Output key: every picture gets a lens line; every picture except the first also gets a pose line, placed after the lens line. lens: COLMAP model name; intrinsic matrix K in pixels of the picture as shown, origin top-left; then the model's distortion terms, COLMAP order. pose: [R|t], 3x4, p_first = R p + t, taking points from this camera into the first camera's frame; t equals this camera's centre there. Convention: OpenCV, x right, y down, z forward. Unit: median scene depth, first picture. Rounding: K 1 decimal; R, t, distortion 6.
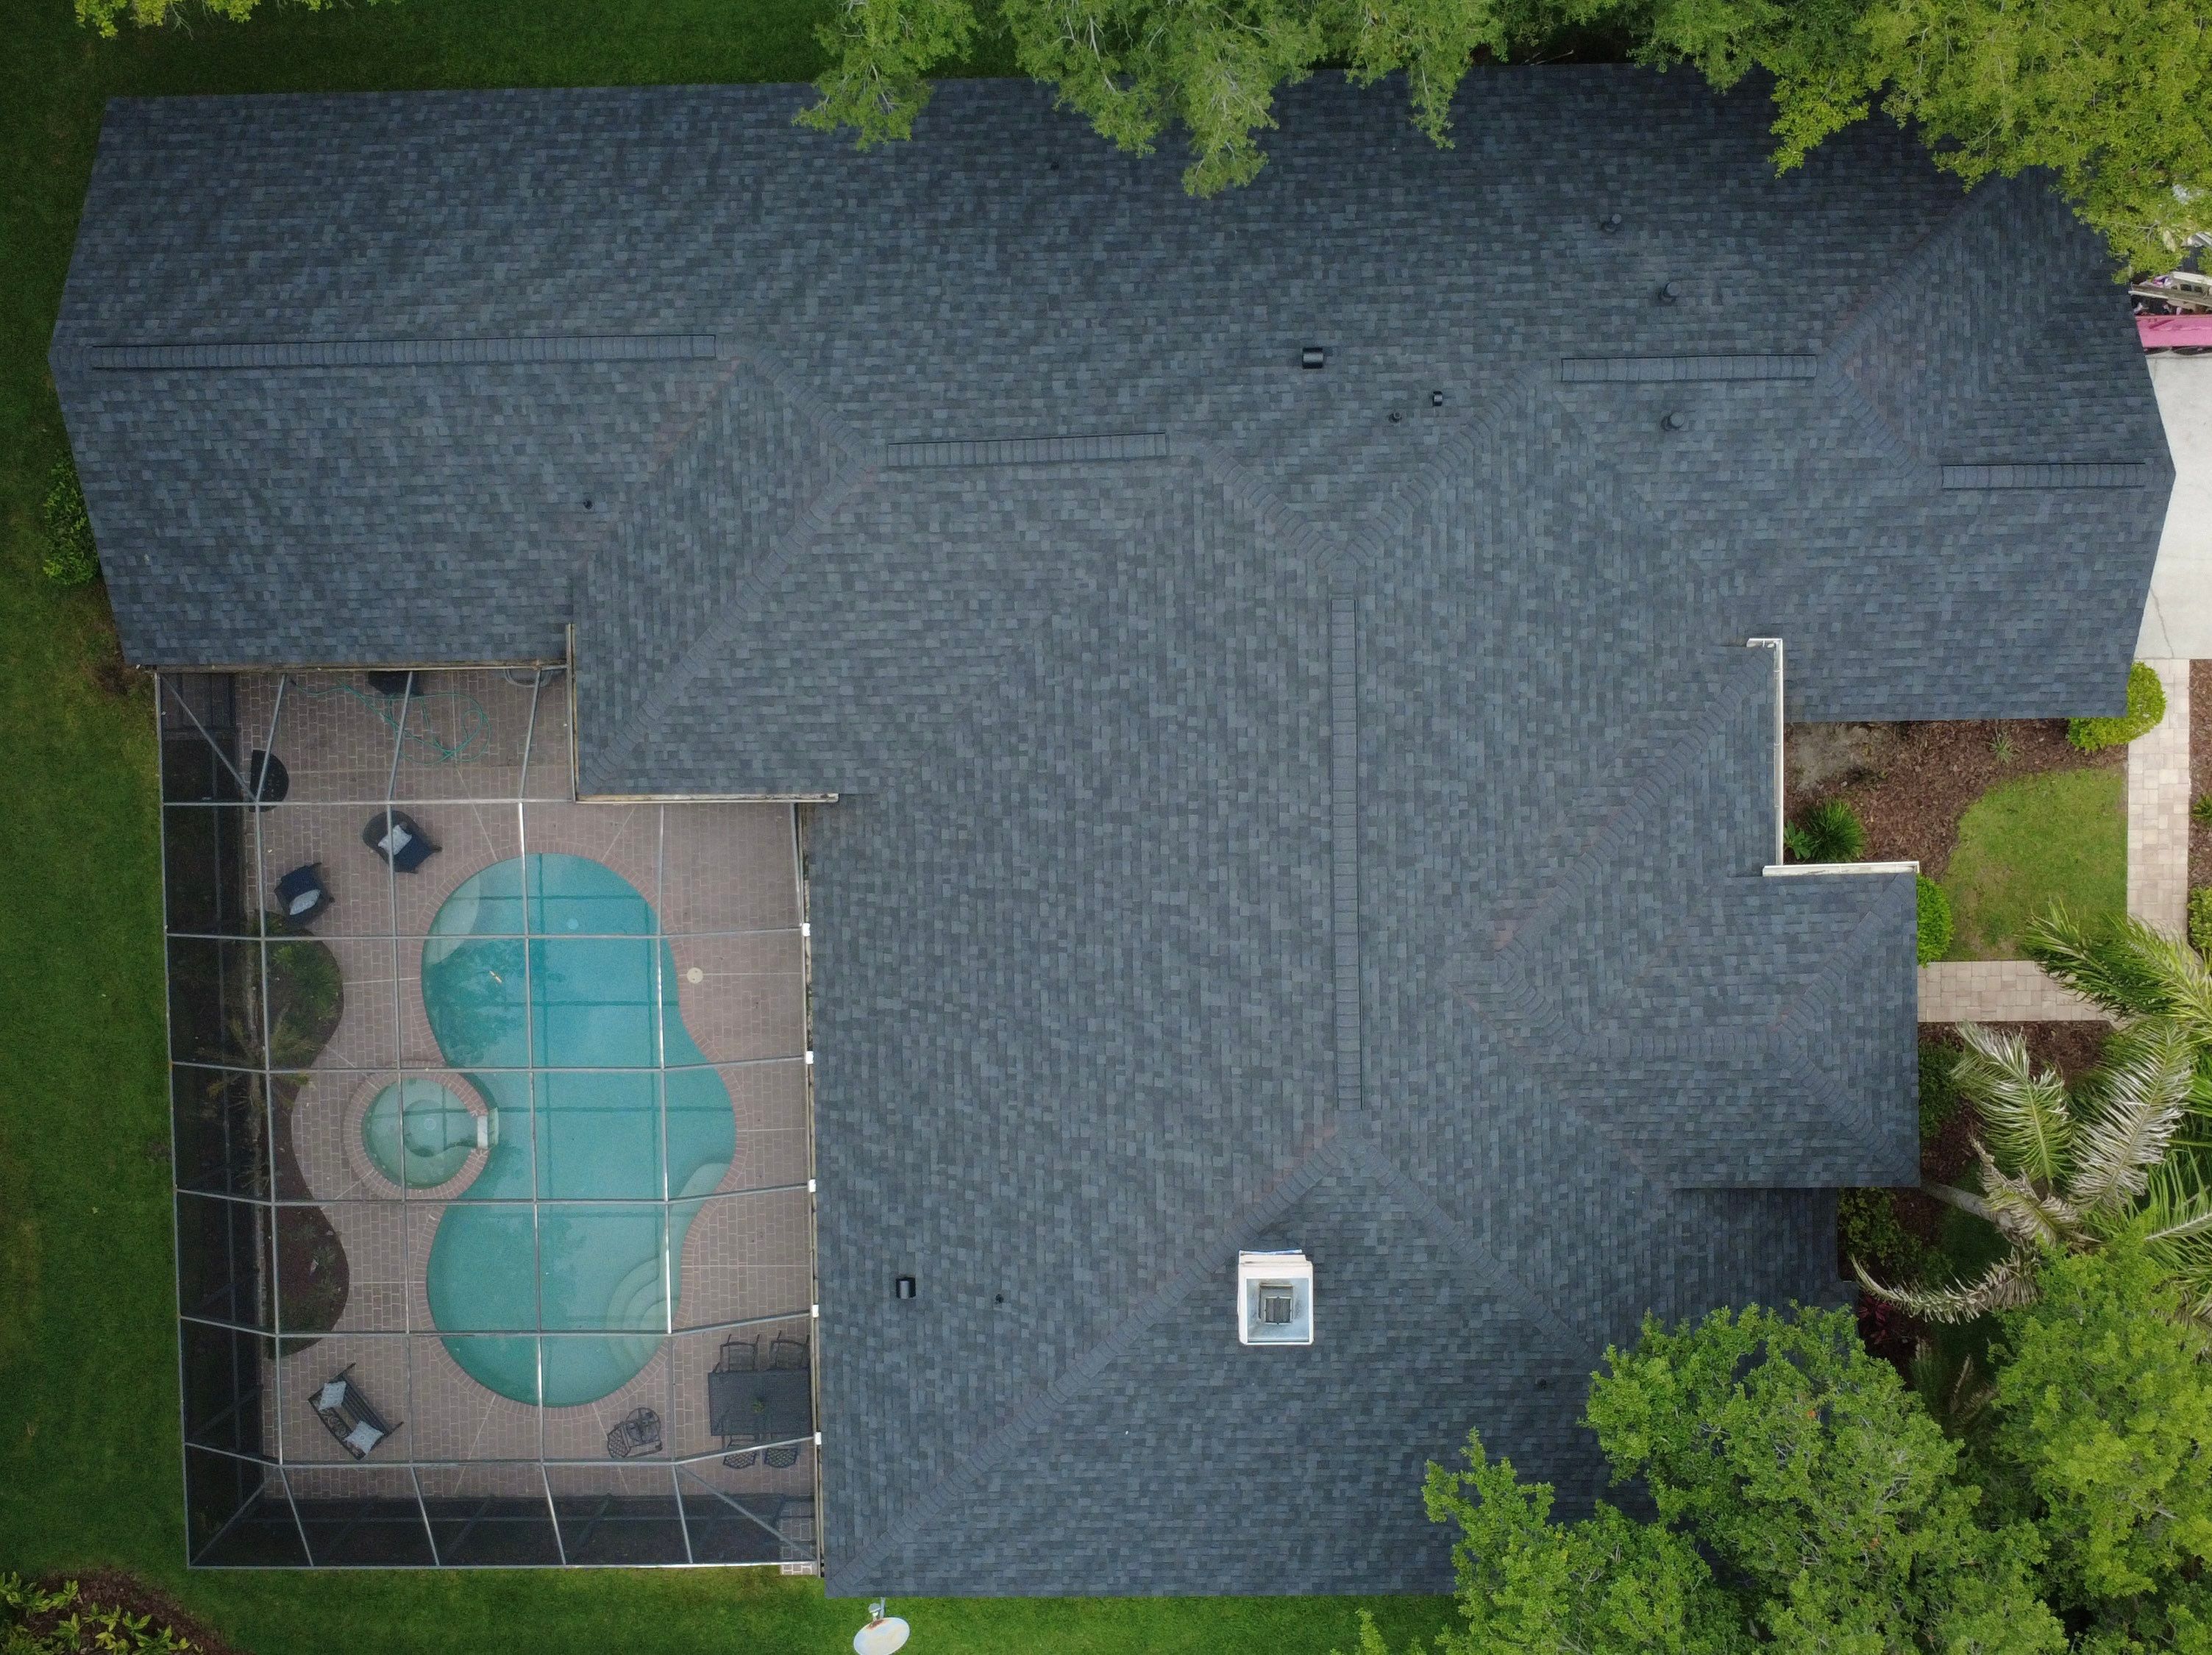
lens RADIAL K [[2138.9, 0, 1069.1], [0, 2138.9, 816.2], [0, 0, 1]] dist [-0.000827, 0.000000]
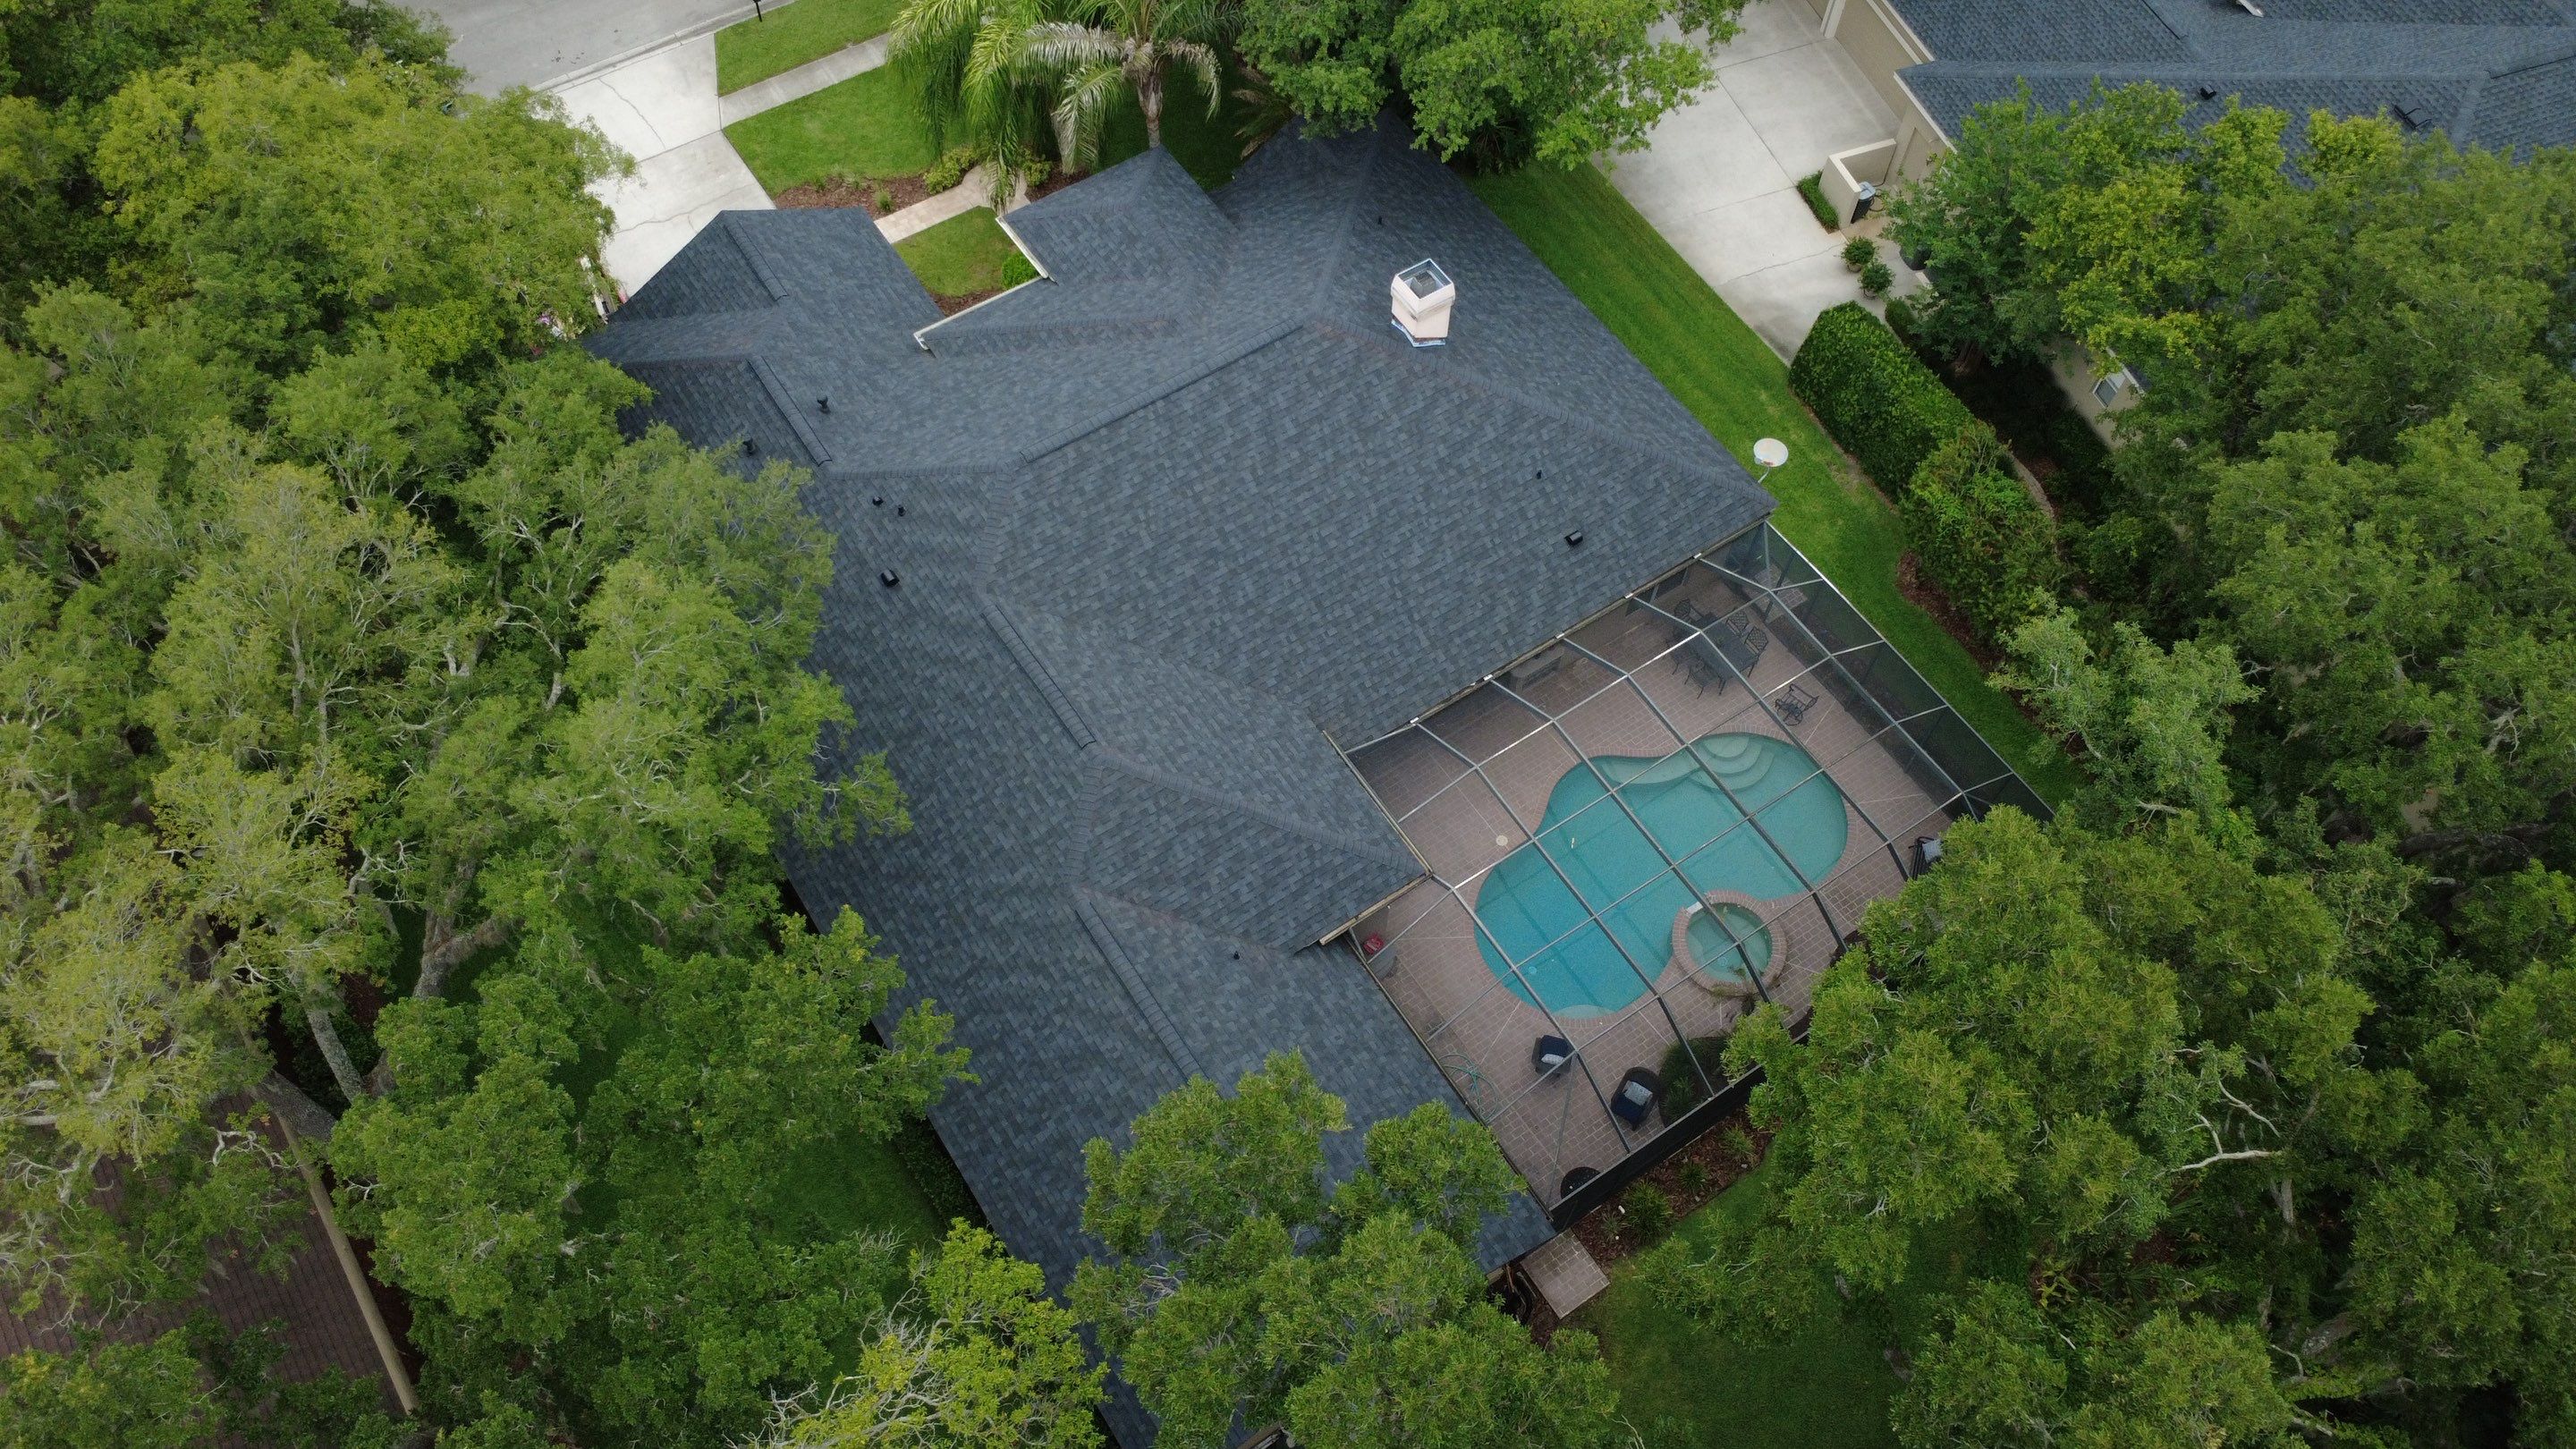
lens RADIAL K [[1874.8, 0, 1276.3], [0, 1874.8, 723.1], [0, 0, 1]] dist [-0.001089, 0.001231]
pose [[-0.538480, -0.717675, 0.441569, -0.652314], [0.842086, -0.477290, 0.251166, -0.350614], [0.030501, 0.507087, 0.861355, -0.056953]]
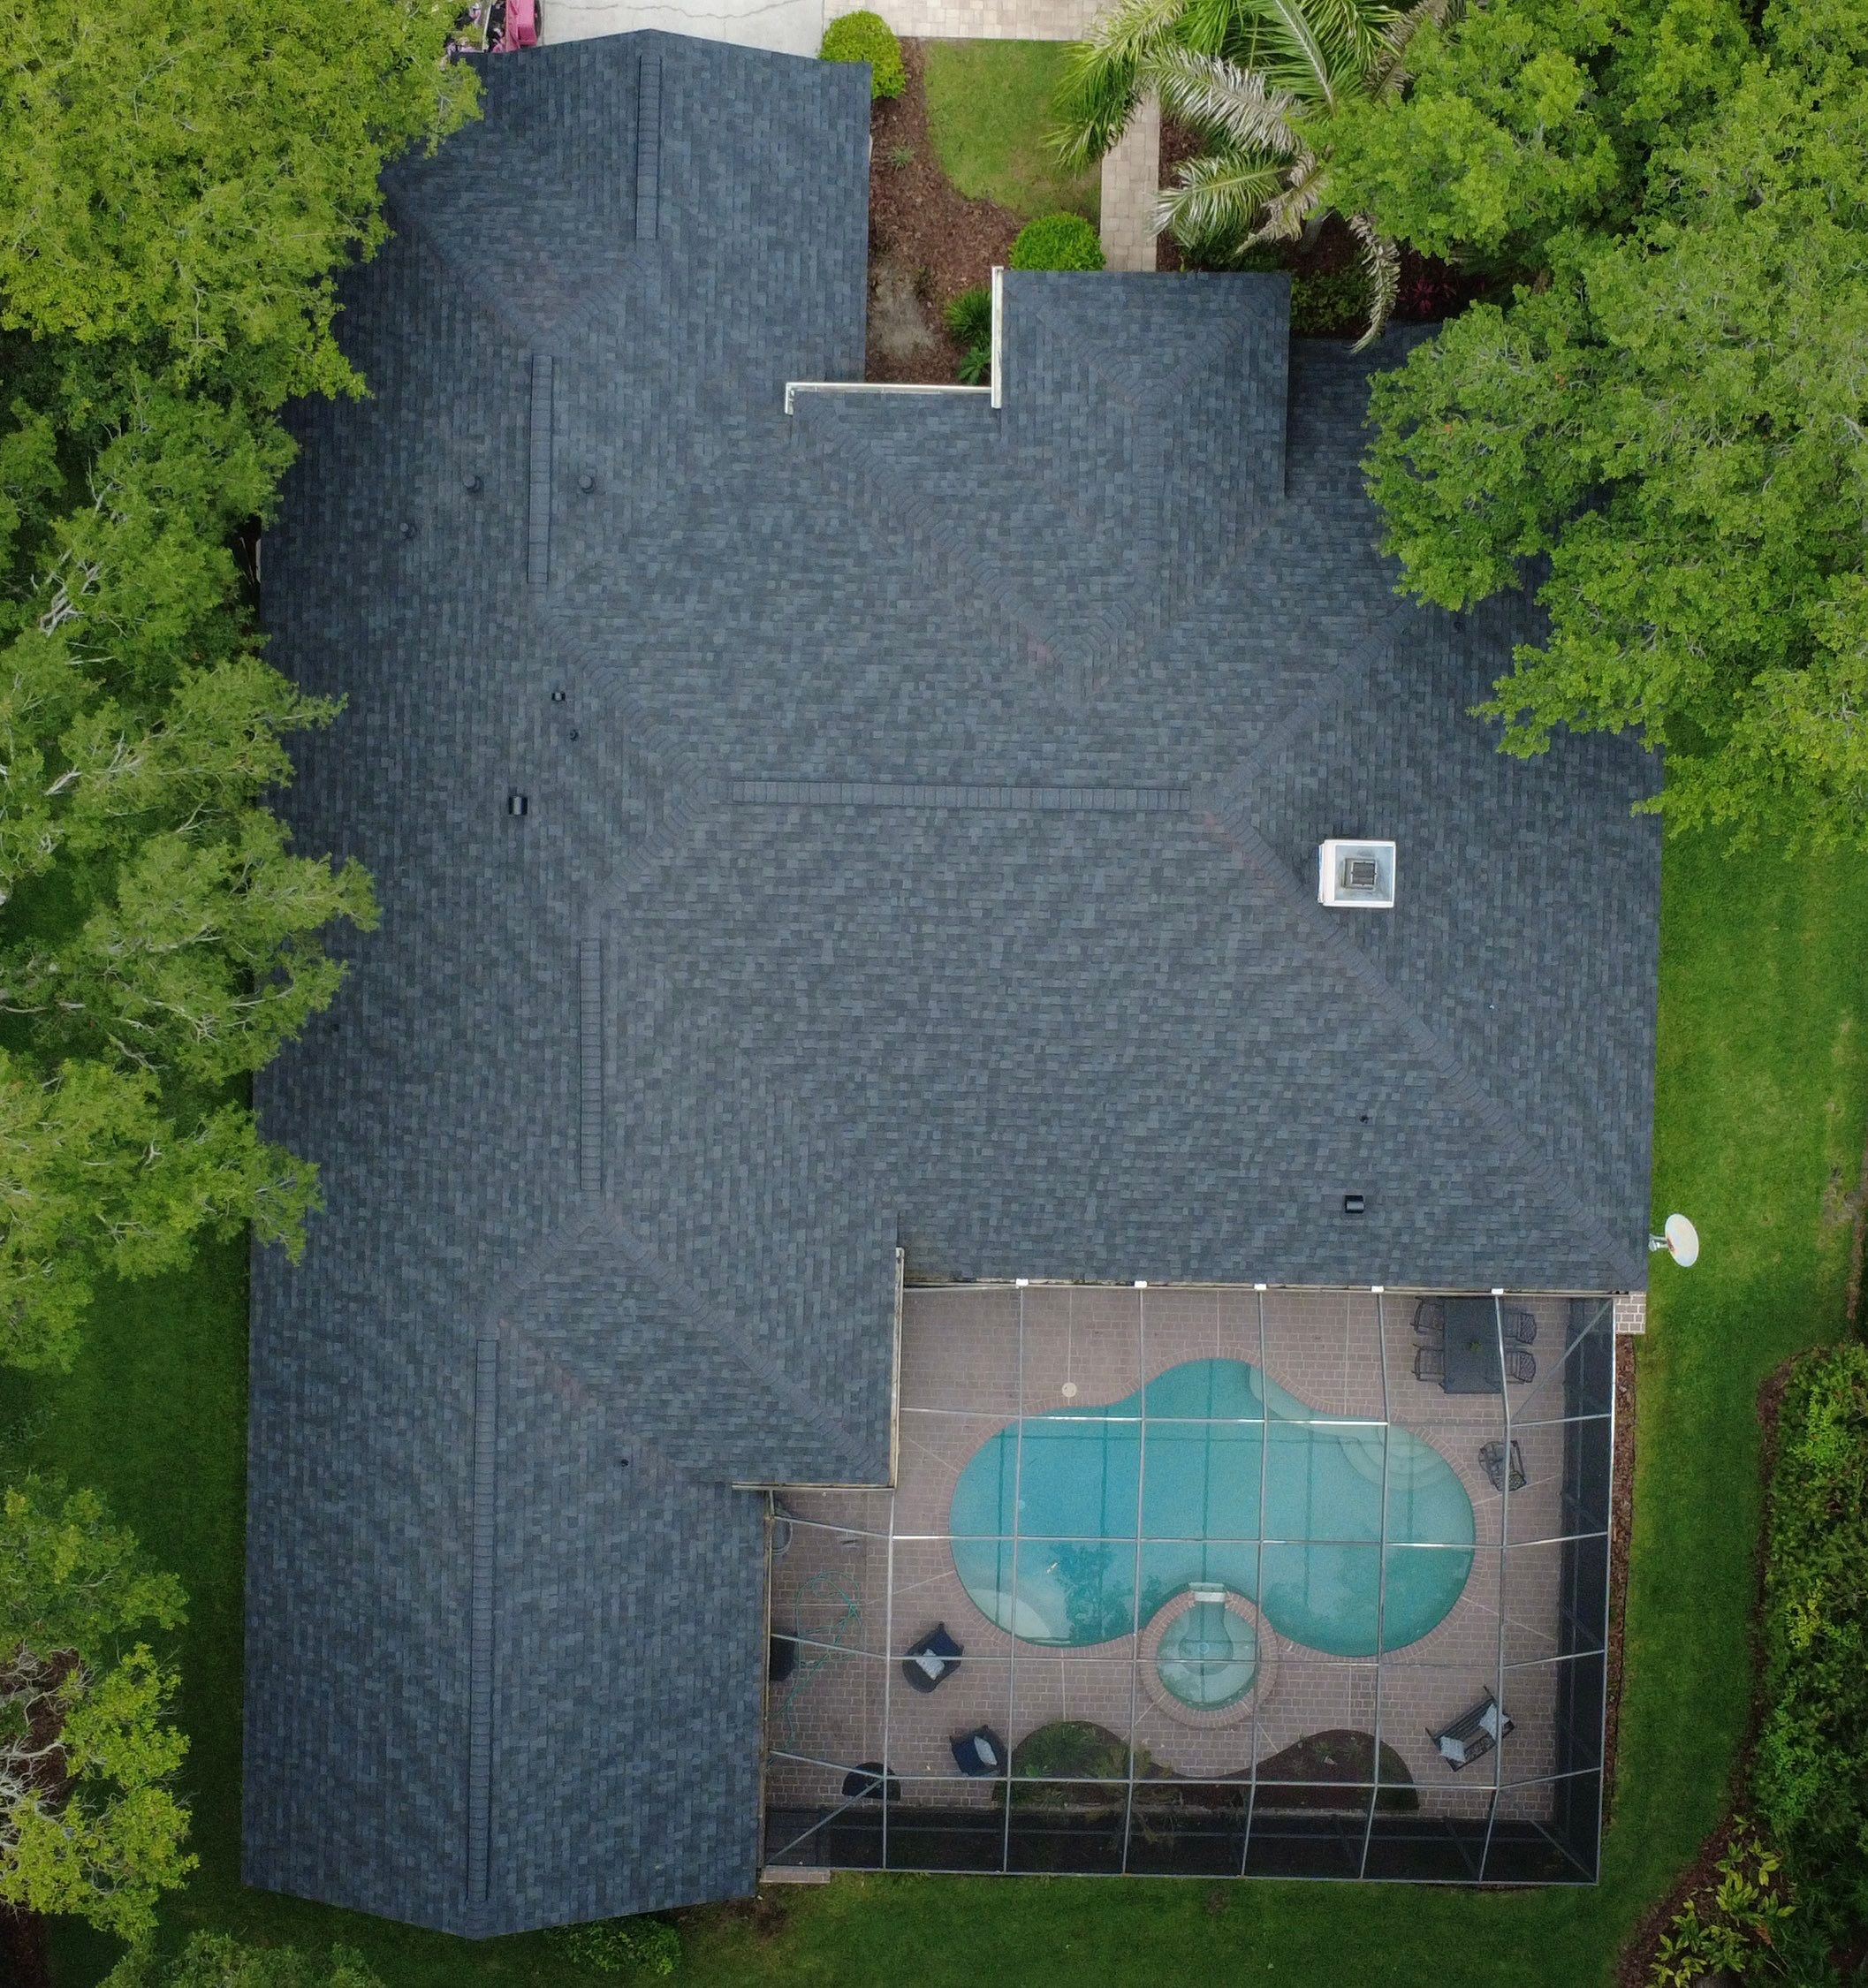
lens RADIAL K [[2570.9, 0, 920.2], [0, 2570.9, 989.3], [0, 0, 1]] dist [-0.004695, 0.000000]
pose [[0.038112, -0.999256, -0.005973, 0.033102], [0.998504, 0.038316, -0.039015, 0.049531], [0.039215, -0.004477, 0.999221, -0.320836]]
